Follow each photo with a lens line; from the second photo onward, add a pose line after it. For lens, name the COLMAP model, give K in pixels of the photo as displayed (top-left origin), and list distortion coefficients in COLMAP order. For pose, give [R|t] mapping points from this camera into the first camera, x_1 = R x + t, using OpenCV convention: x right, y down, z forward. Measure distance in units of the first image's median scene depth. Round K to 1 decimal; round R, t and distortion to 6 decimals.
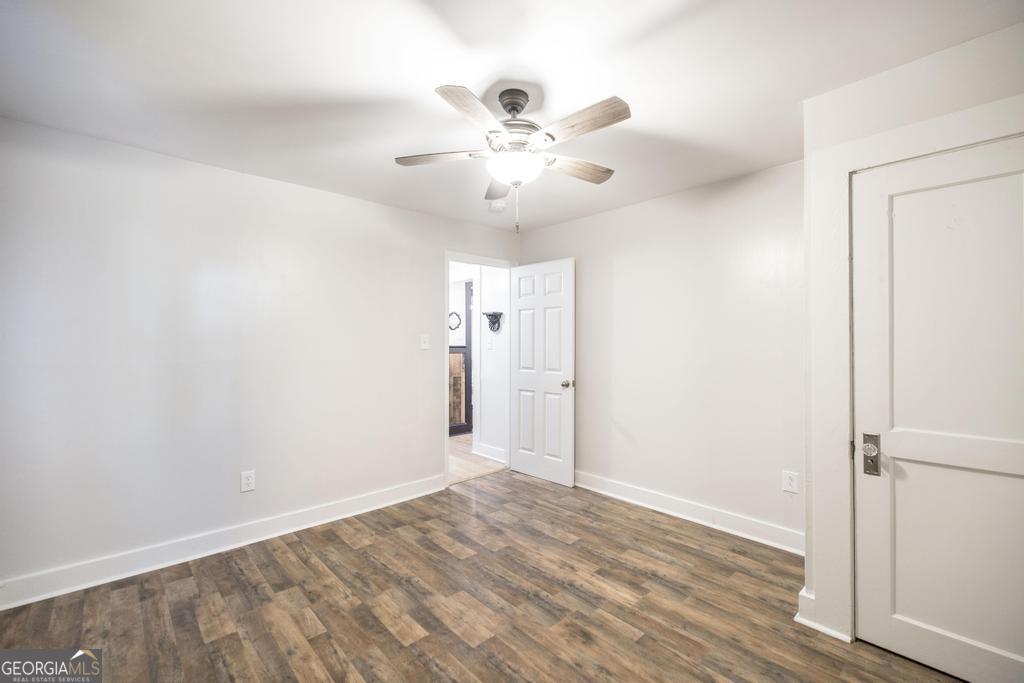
lens RADIAL K [[438.3, 0, 512.0], [0, 438.3, 341.5], [0, 0, 1]] dist [-0.001581, -0.000418]
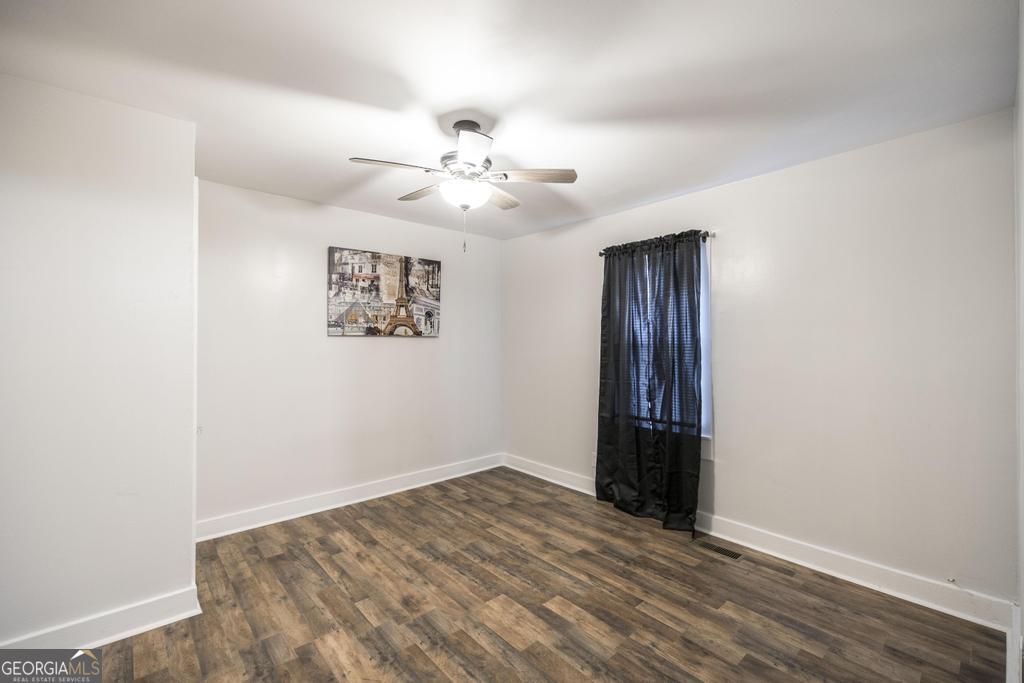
lens RADIAL K [[438.3, 0, 512.0], [0, 438.3, 341.5], [0, 0, 1]] dist [-0.001581, -0.000418]
pose [[-0.999790, 0.001501, 0.020436, -0.123746], [0.001486, 0.999999, -0.000739, -0.015847], [-0.020438, -0.000709, -0.999791, 1.978891]]
